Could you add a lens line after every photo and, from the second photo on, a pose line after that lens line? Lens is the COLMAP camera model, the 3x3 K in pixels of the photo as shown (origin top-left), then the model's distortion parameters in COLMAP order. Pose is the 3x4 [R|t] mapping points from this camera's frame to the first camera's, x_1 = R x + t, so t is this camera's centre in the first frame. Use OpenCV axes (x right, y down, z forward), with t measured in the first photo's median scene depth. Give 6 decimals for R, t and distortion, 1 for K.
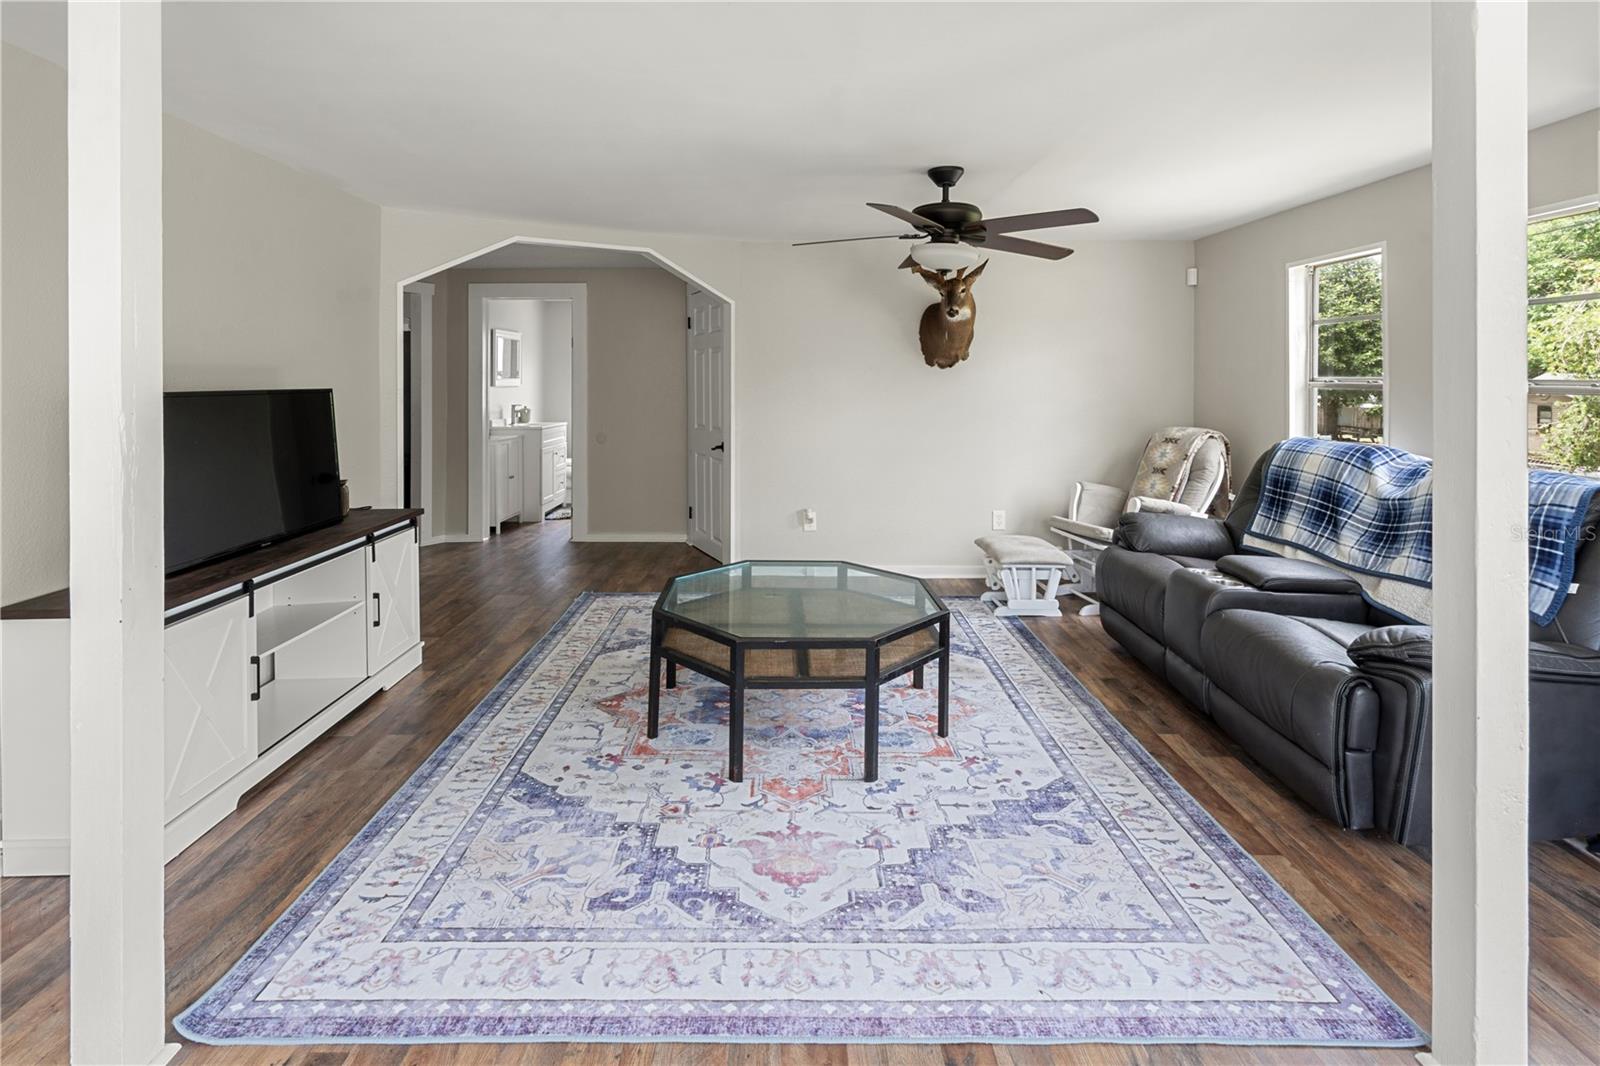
lens RADIAL K [[769.3, 0, 777.1], [0, 769.3, 379.2], [0, 0, 1]] dist [0.002475, 0.000525]
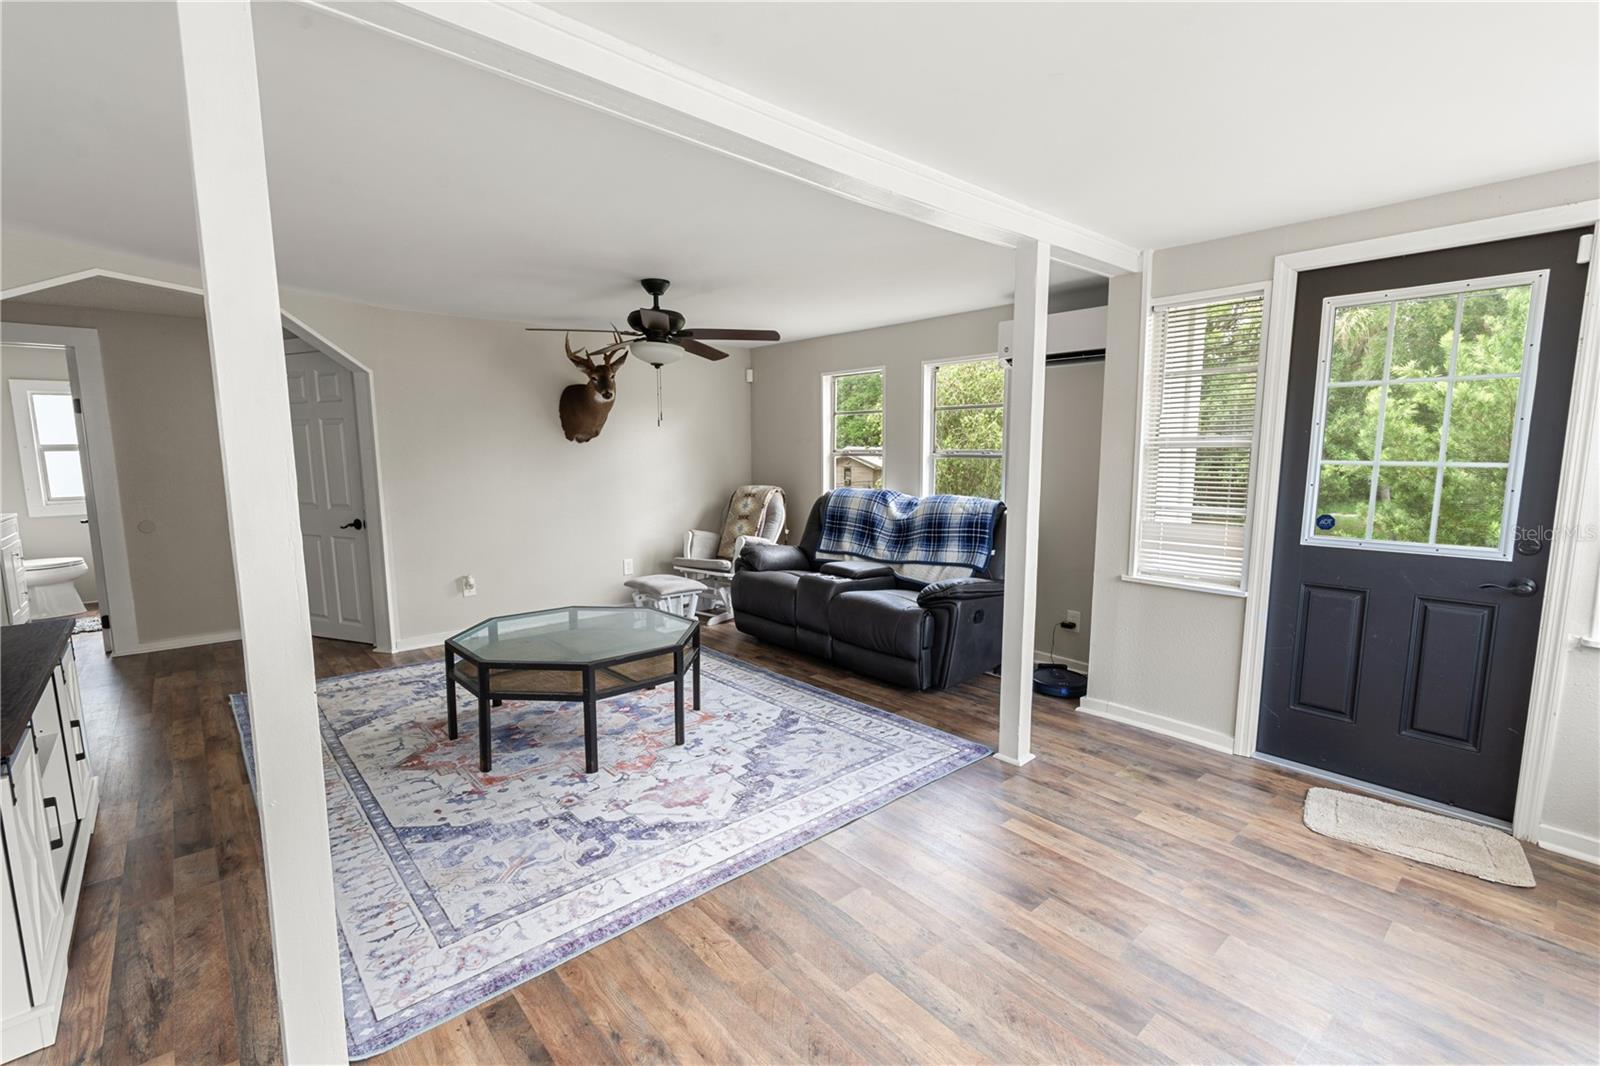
lens RADIAL K [[720.9, 0, 793.0], [0, 720.9, 546.5], [0, 0, 1]] dist [0.006417, -0.000275]
pose [[0.748404, -0.091230, 0.656939, -0.497318], [0.005104, 0.991257, 0.131843, -0.000990], [-0.663223, -0.095319, 0.742327, -0.057419]]
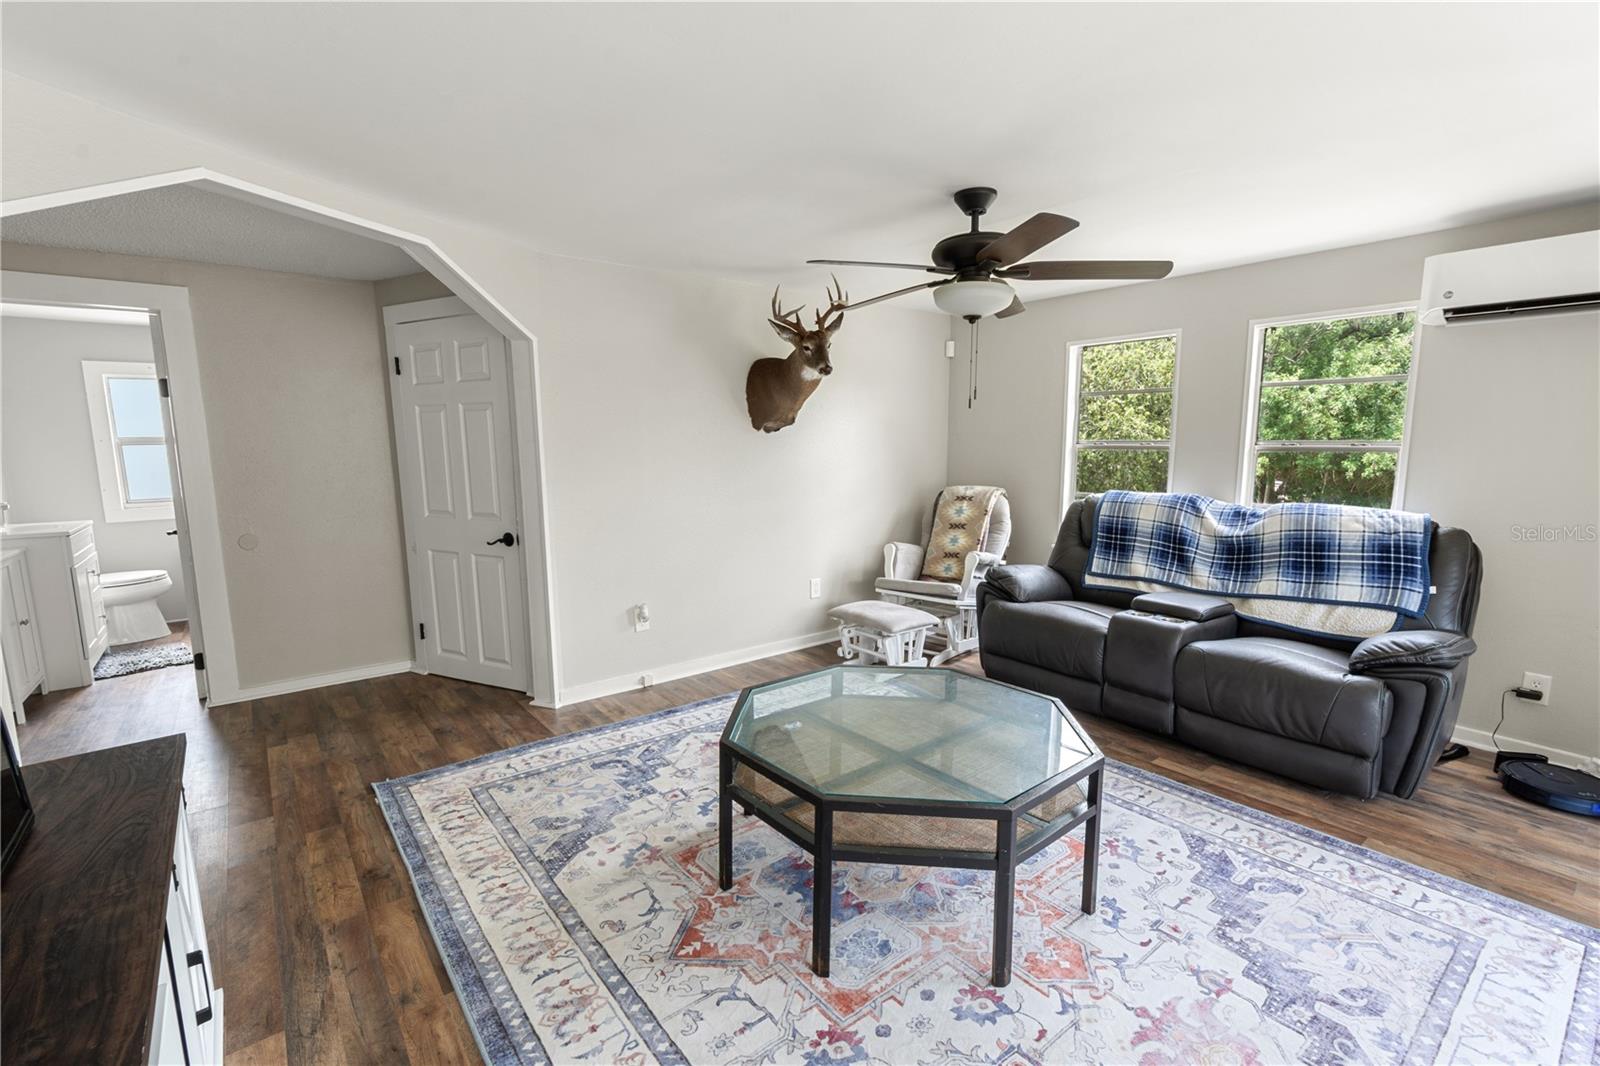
lens RADIAL K [[720.9, 0, 793.0], [0, 720.9, 546.5], [0, 0, 1]] dist [0.006417, -0.000275]
pose [[0.781586, -0.096609, 0.616271, -0.550528], [0.007991, 0.989404, 0.144968, -0.007769], [-0.623746, -0.108381, 0.774077, 0.563243]]
